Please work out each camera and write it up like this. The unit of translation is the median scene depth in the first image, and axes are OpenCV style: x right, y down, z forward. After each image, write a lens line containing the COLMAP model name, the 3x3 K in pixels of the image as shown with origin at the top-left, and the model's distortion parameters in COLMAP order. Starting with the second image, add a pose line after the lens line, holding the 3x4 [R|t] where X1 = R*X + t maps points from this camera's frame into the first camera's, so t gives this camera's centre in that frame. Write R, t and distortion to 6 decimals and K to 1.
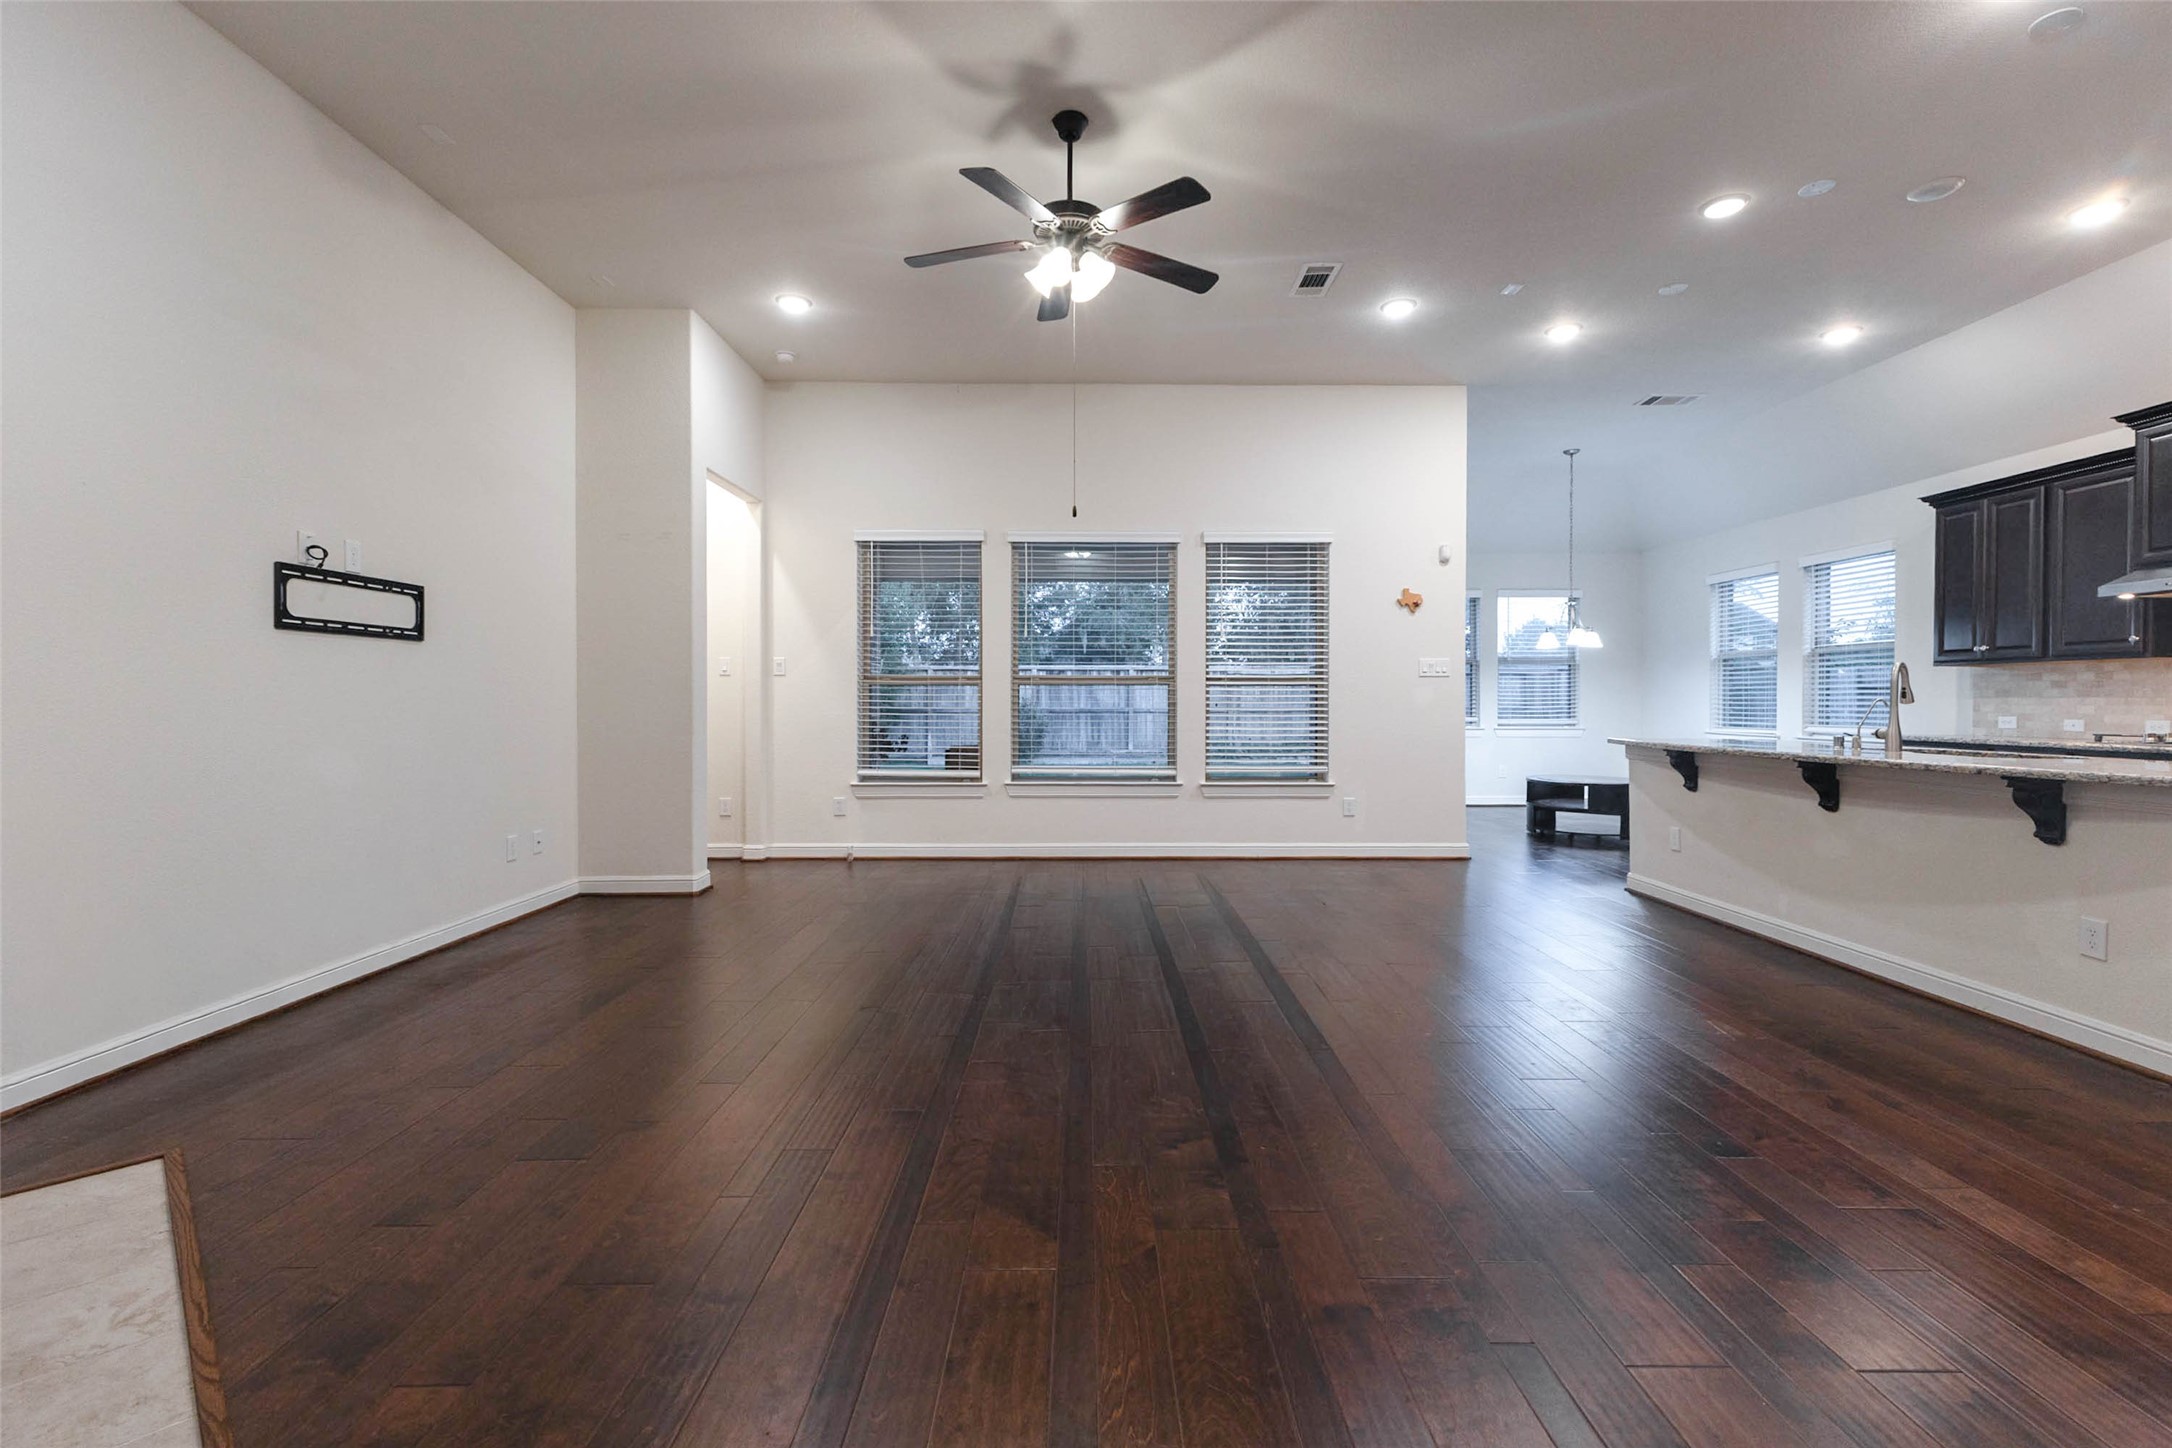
lens RADIAL K [[948.3, 0, 1086.3], [0, 948.3, 749.3], [0, 0, 1]] dist [-0.011288, -0.000316]
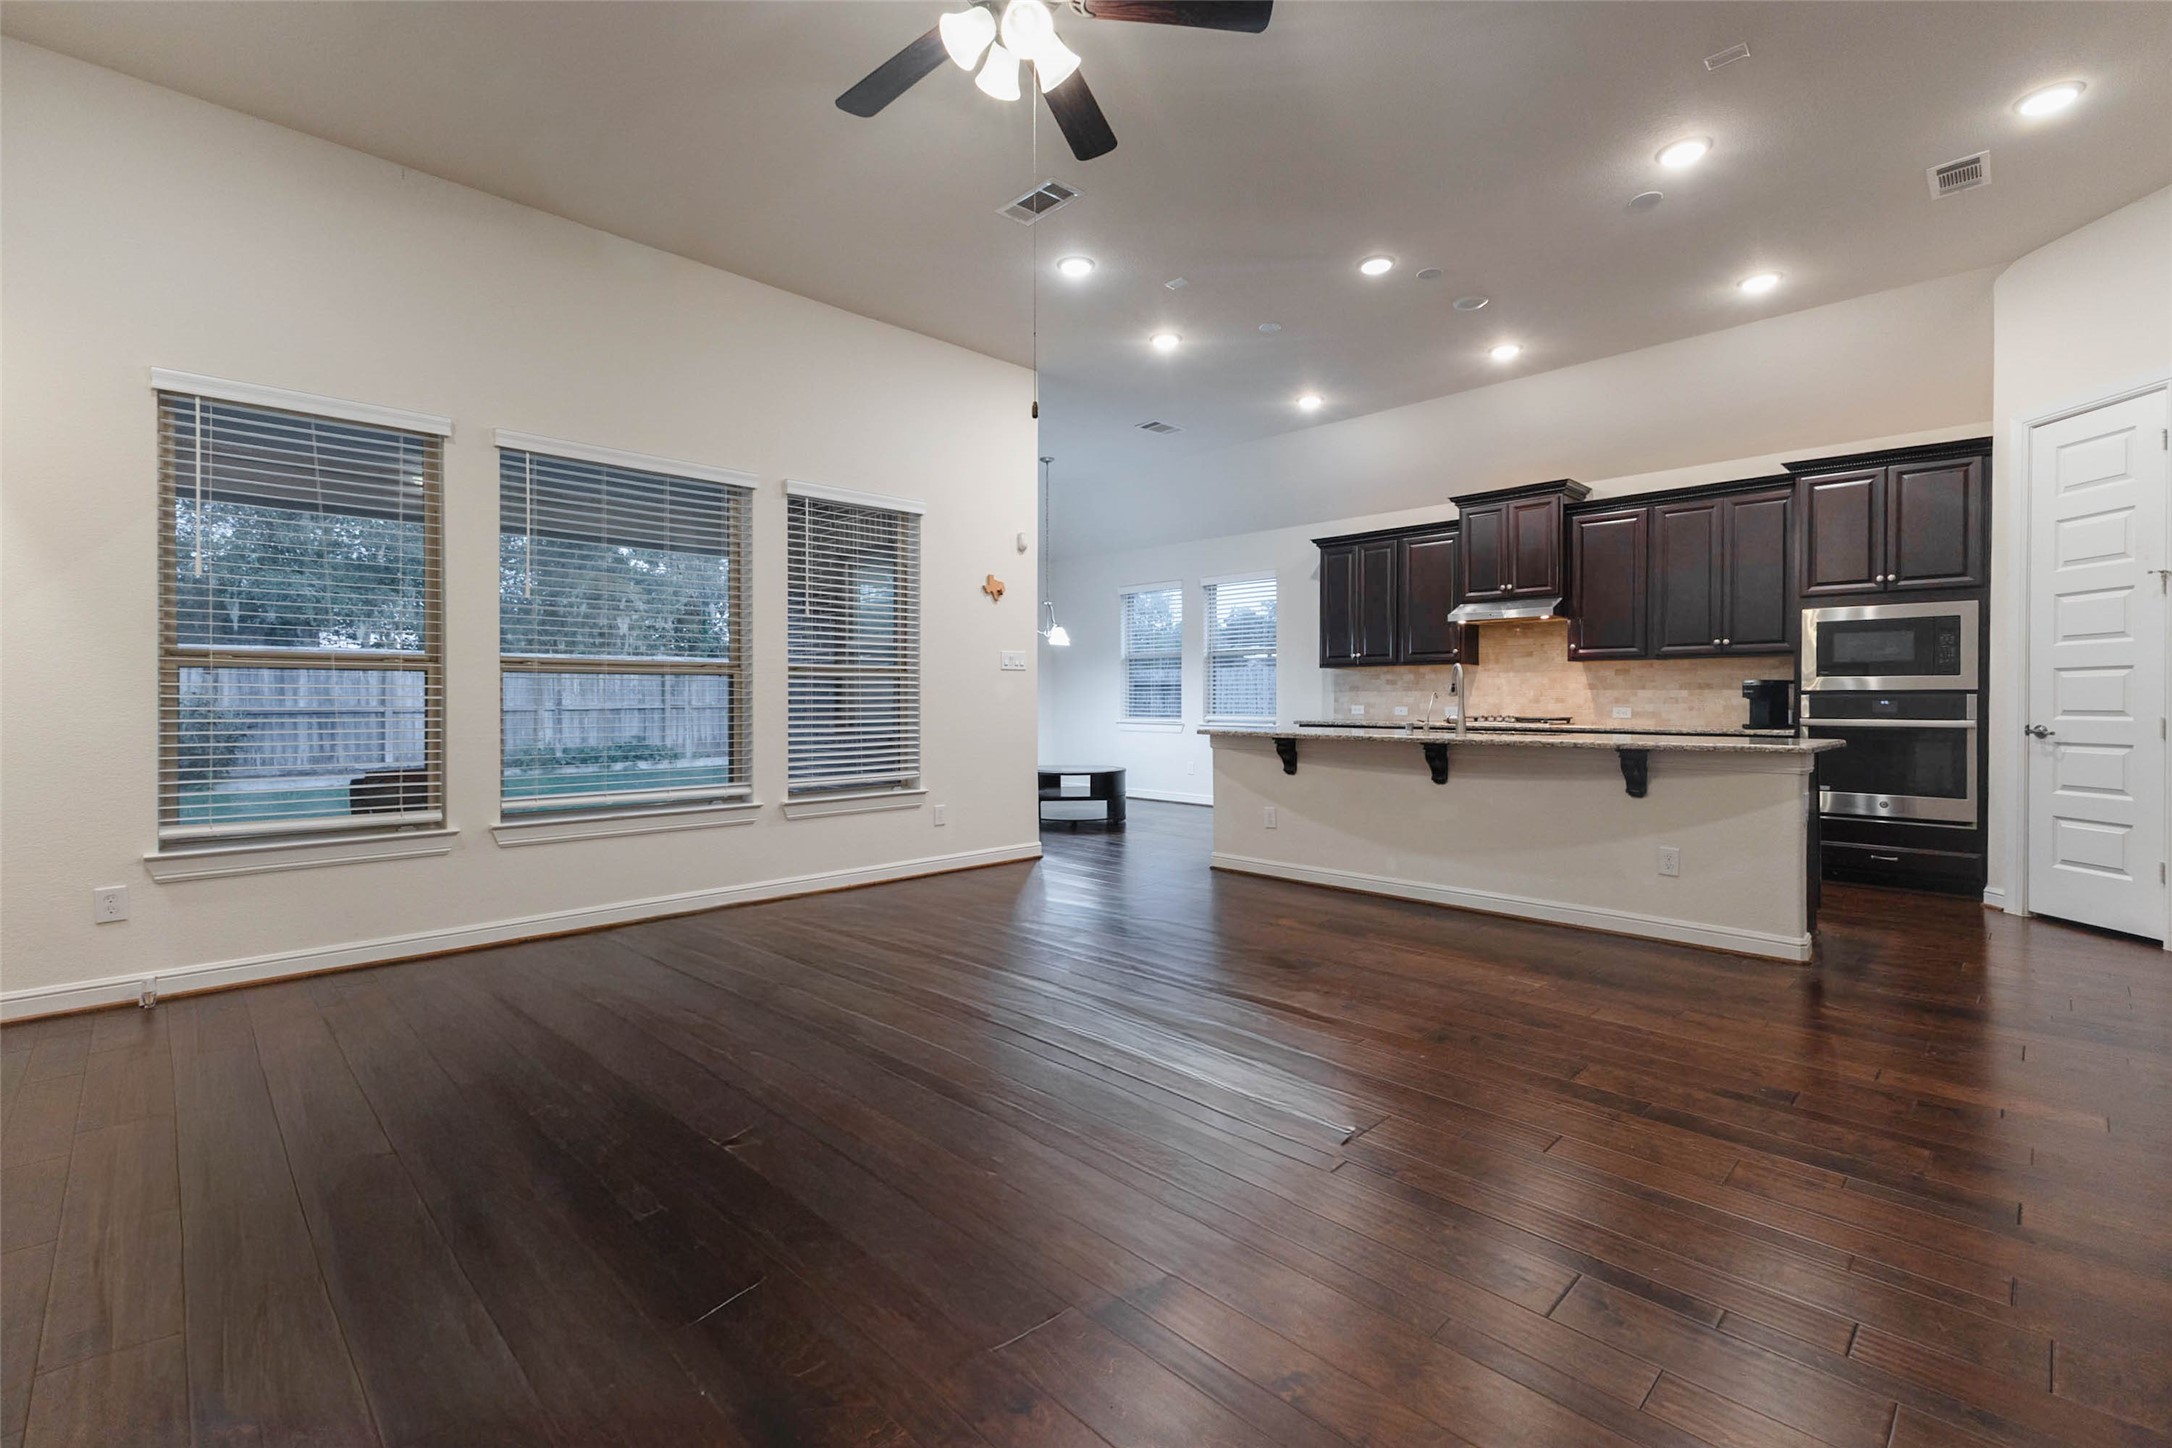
lens RADIAL K [[938.5, 0, 1086.0], [0, 938.5, 724.0], [0, 0, 1]] dist [-0.003668, -0.000139]
pose [[0.709956, -0.023081, 0.703867, -0.263052], [0.038461, 0.999242, -0.006026, -0.014784], [-0.703195, 0.031350, 0.710306, 0.301161]]
